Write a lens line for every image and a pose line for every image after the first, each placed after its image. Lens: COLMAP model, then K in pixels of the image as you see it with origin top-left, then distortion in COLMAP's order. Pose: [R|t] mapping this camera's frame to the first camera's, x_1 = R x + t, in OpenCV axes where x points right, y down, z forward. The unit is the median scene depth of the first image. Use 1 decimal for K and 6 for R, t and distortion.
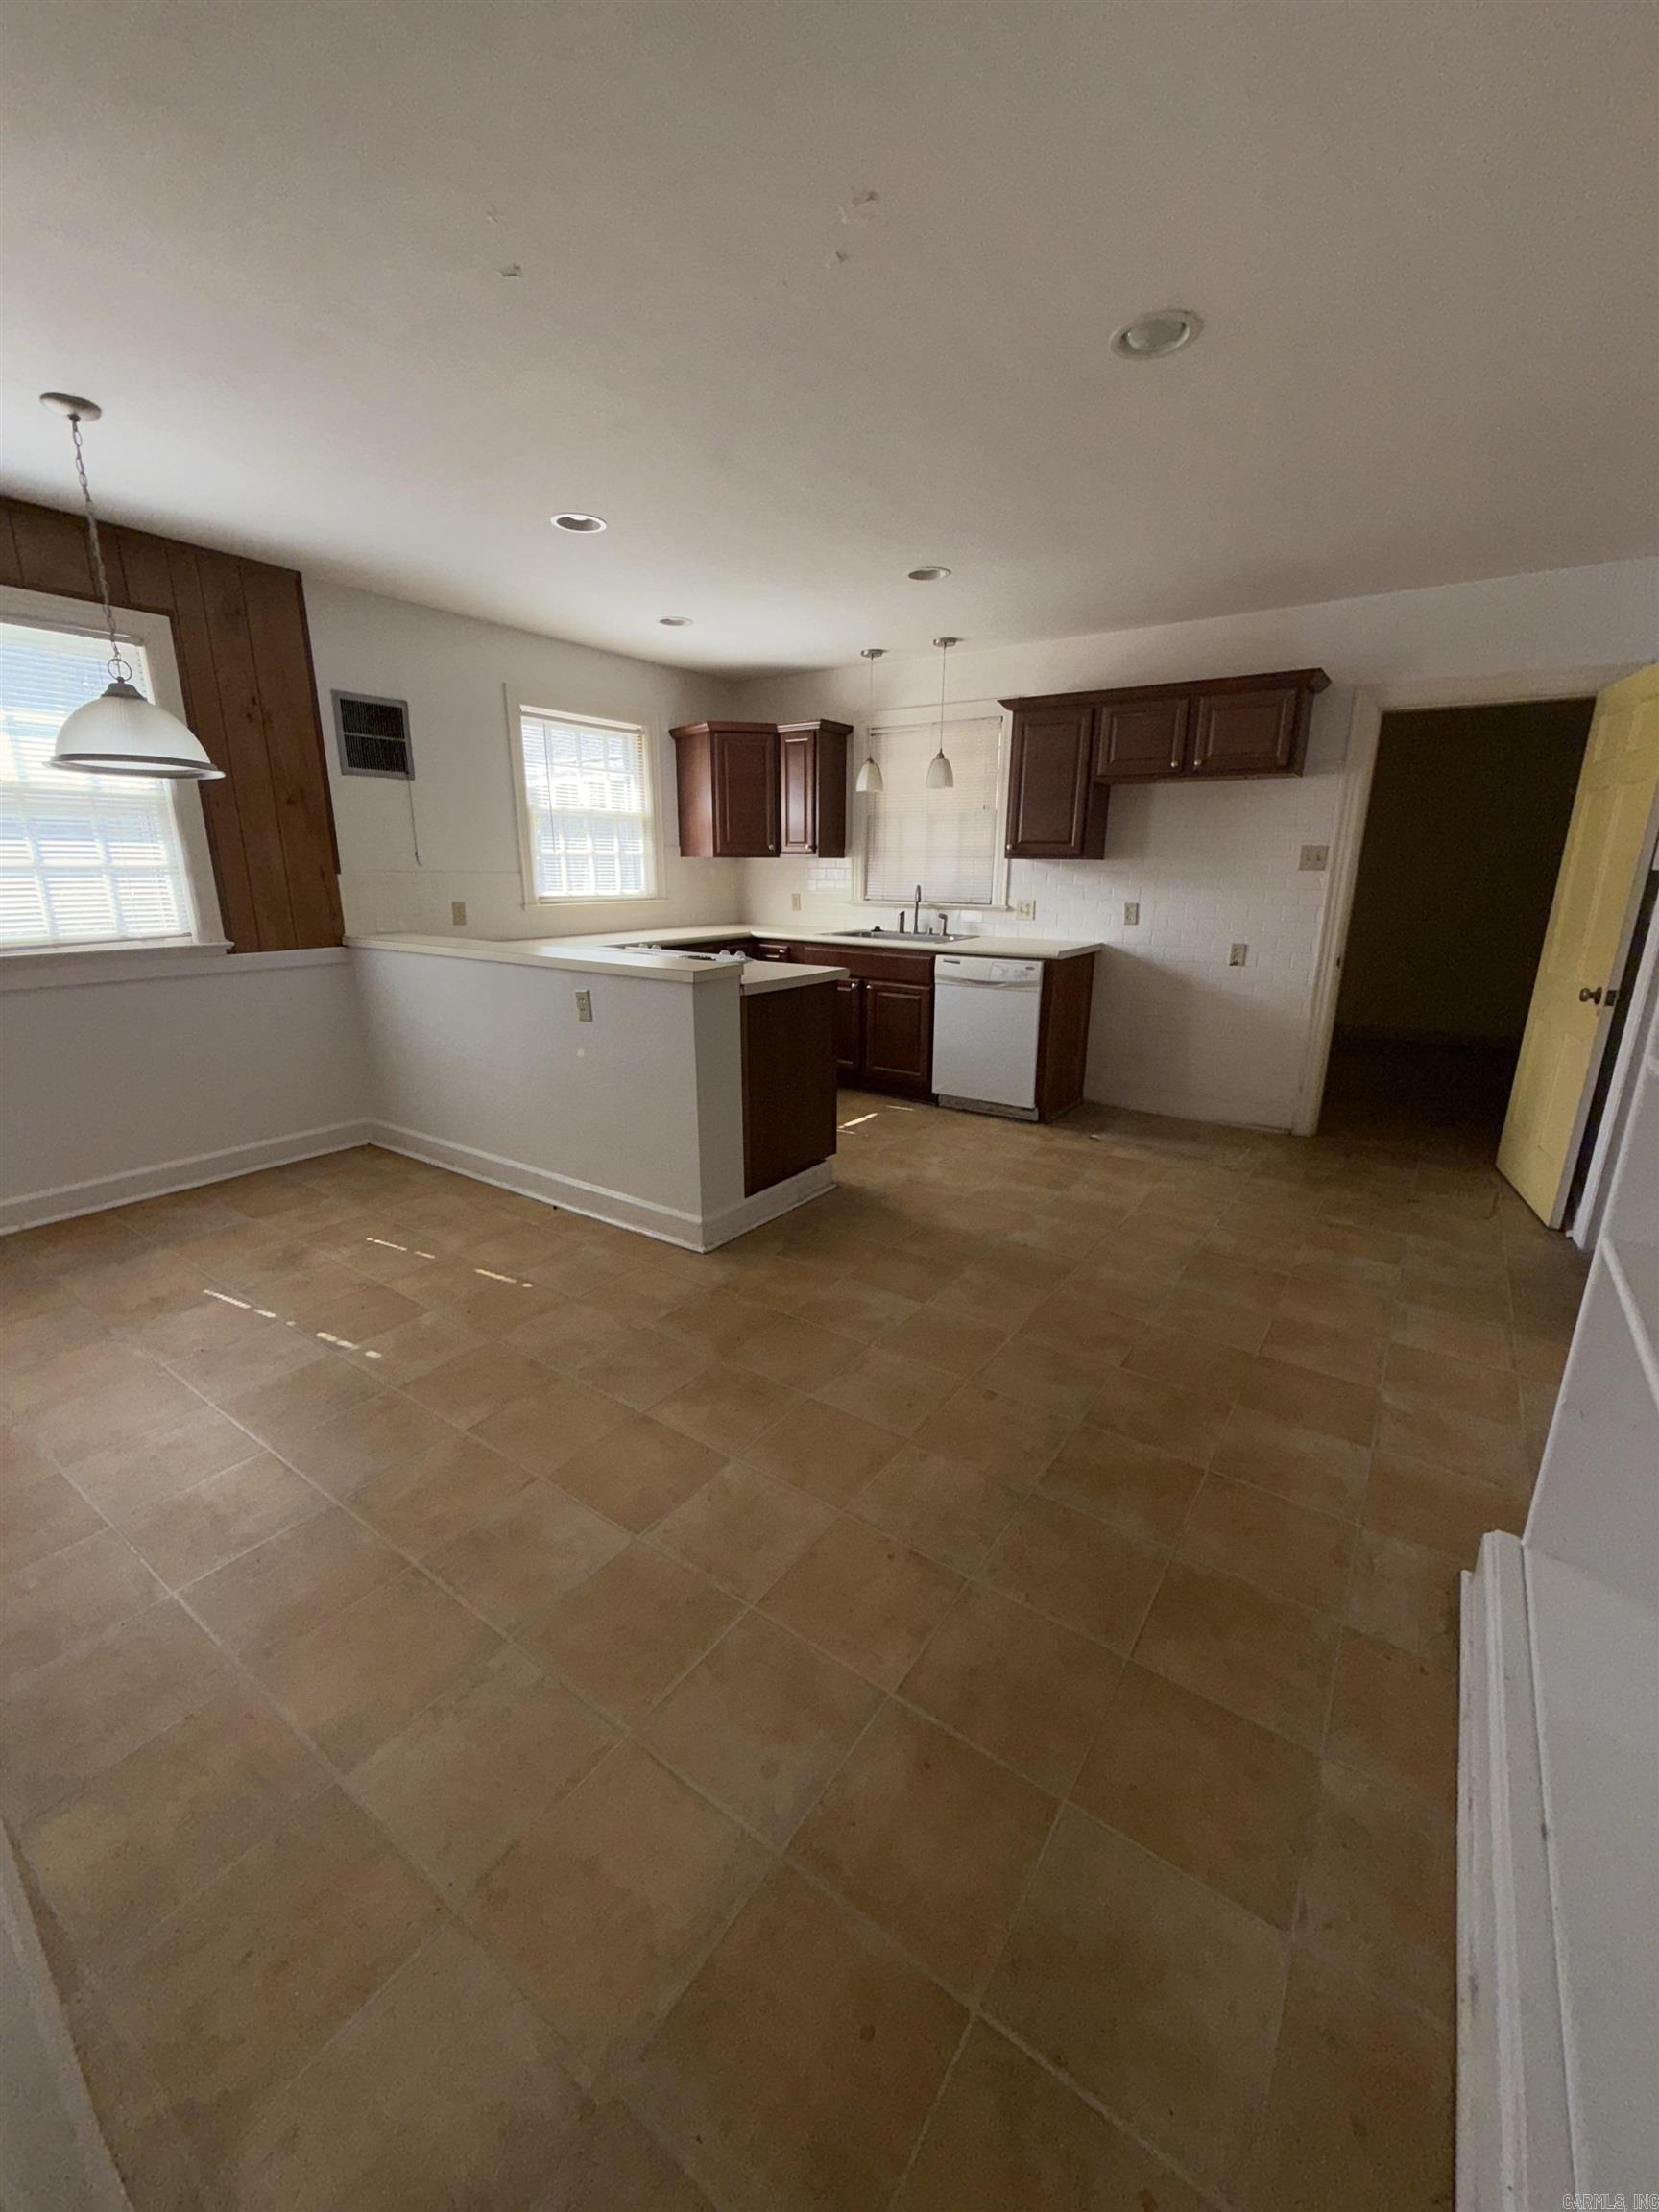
lens RADIAL K [[883.1, 0, 833.2], [0, 883.1, 1104.2], [0, 0, 1]] dist [-0.000965, 0.000042]
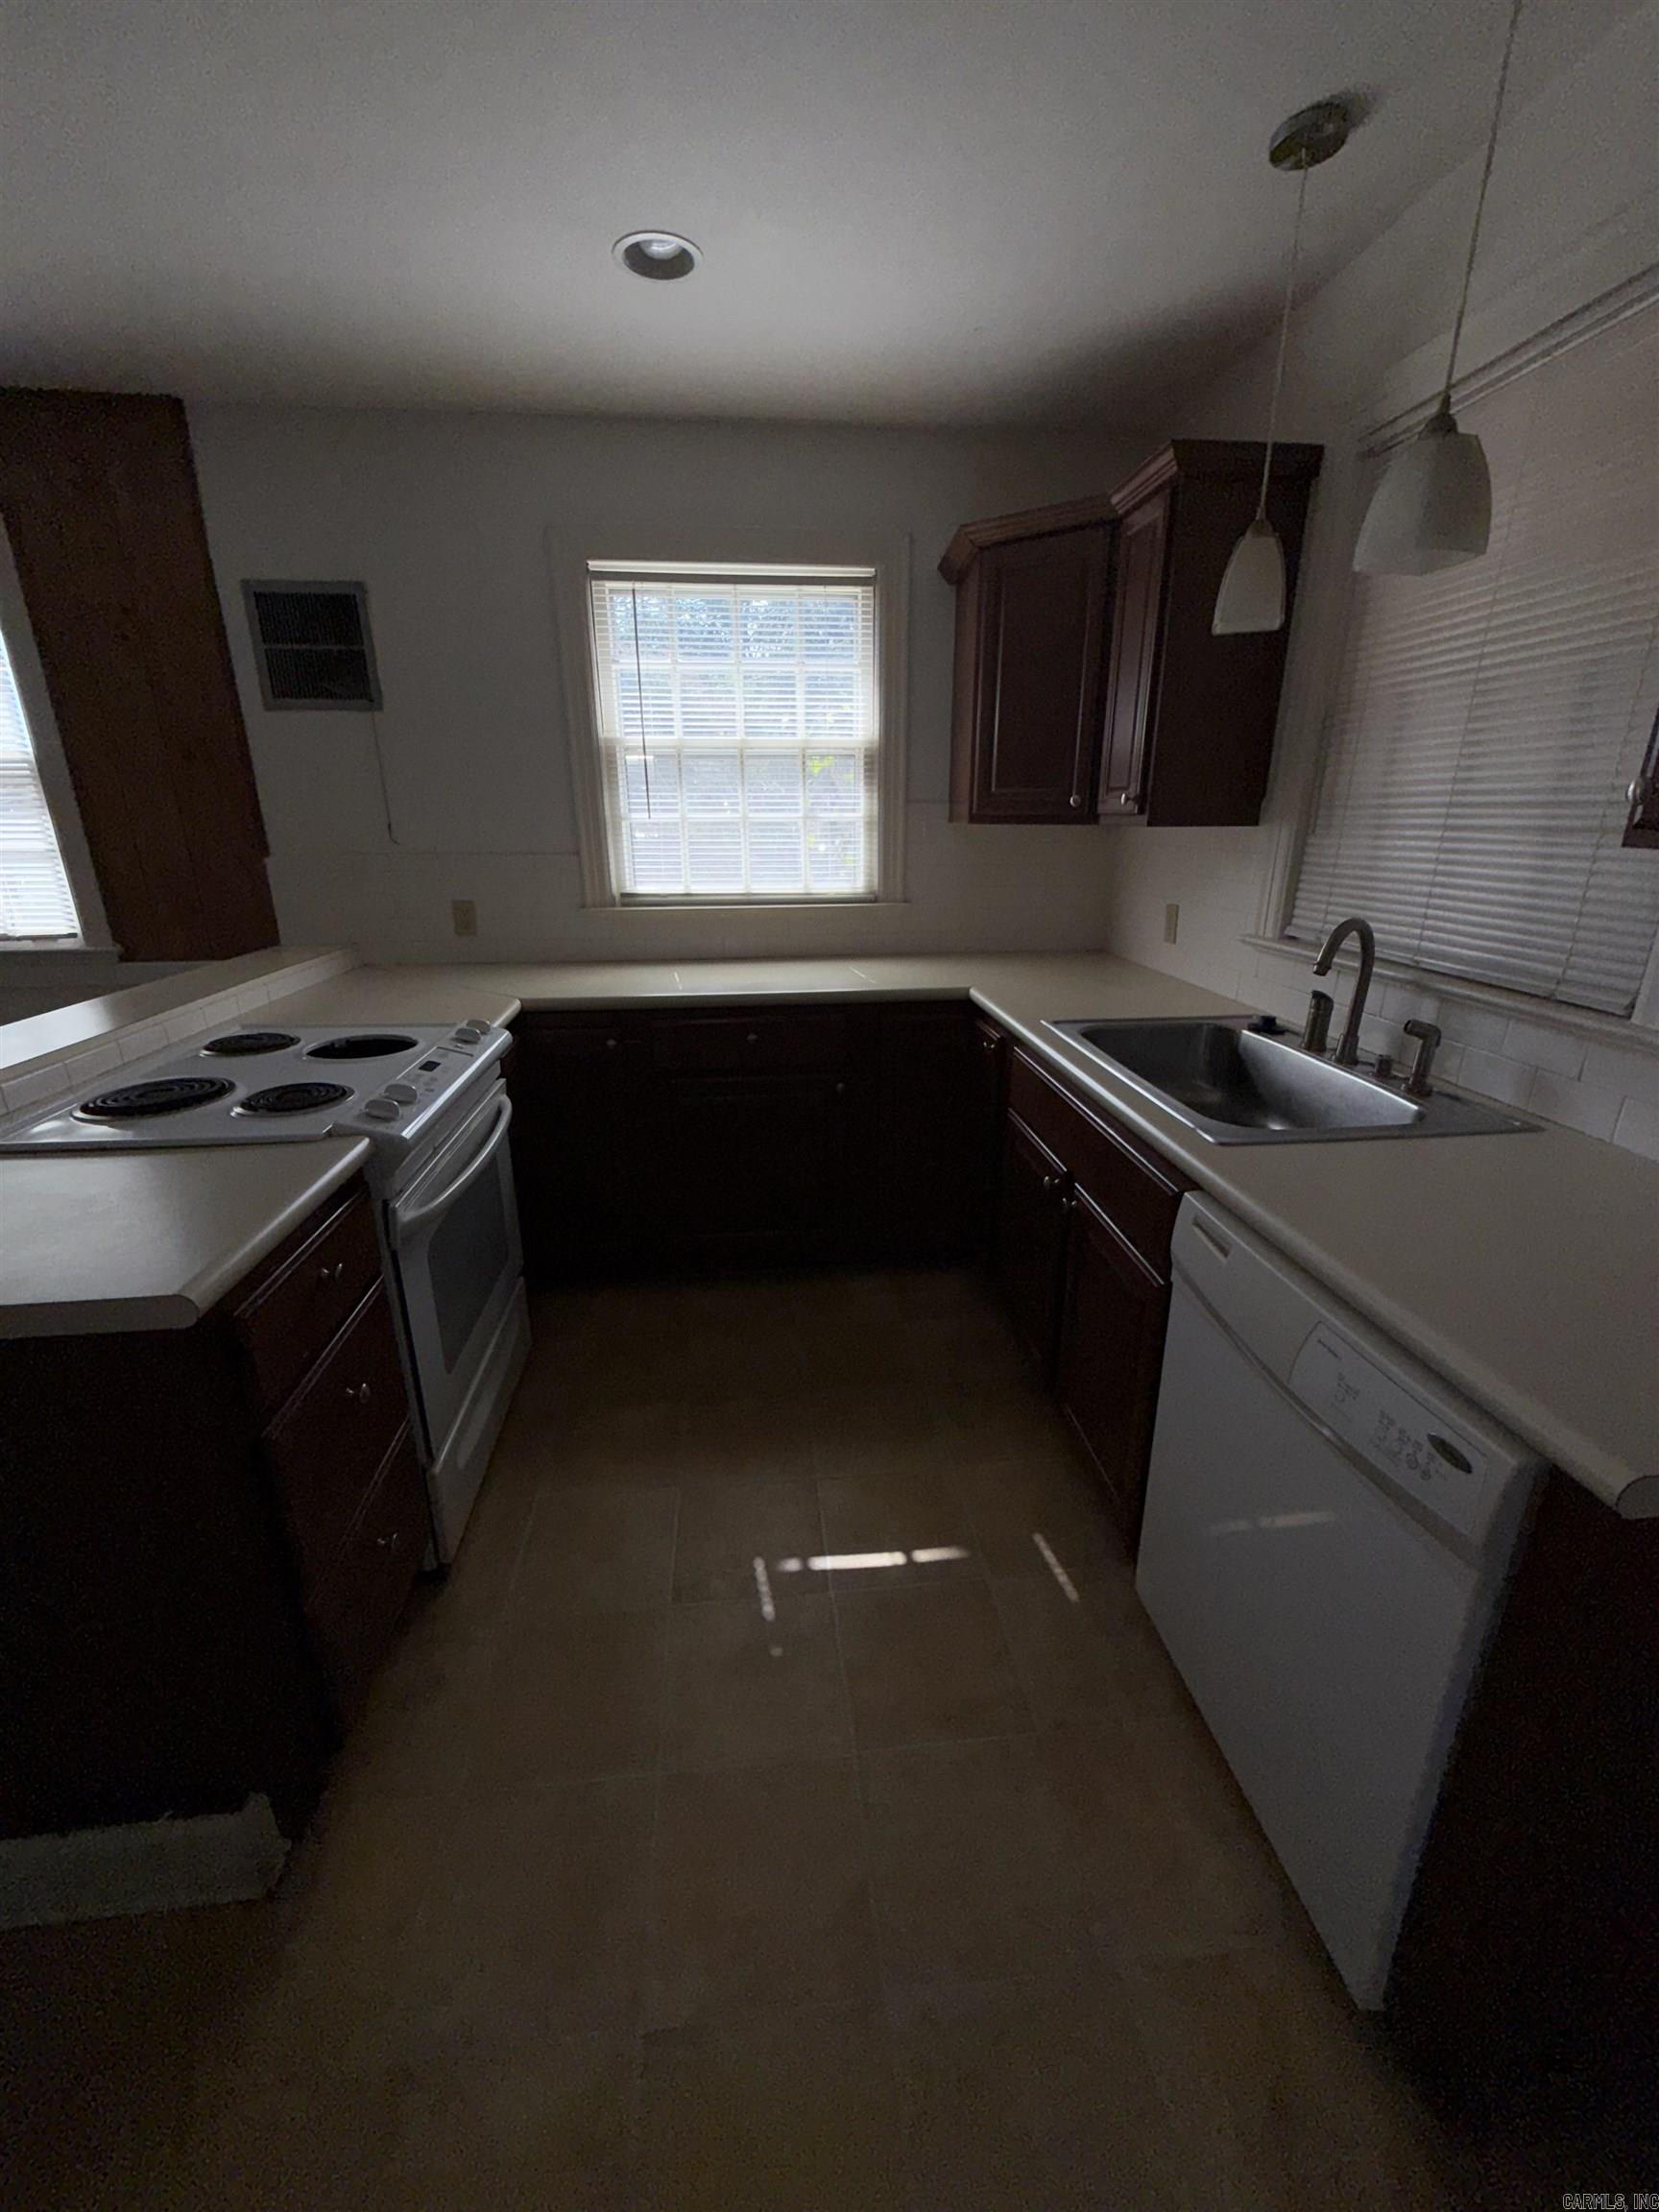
lens RADIAL K [[883.1, 0, 833.2], [0, 883.1, 1104.2], [0, 0, 1]] dist [-0.000965, 0.000042]
pose [[0.652126, 0.230139, -0.722335, 0.237545], [-0.190602, 0.971976, 0.137600, -0.210432], [0.733759, 0.047946, 0.677716, 0.719639]]
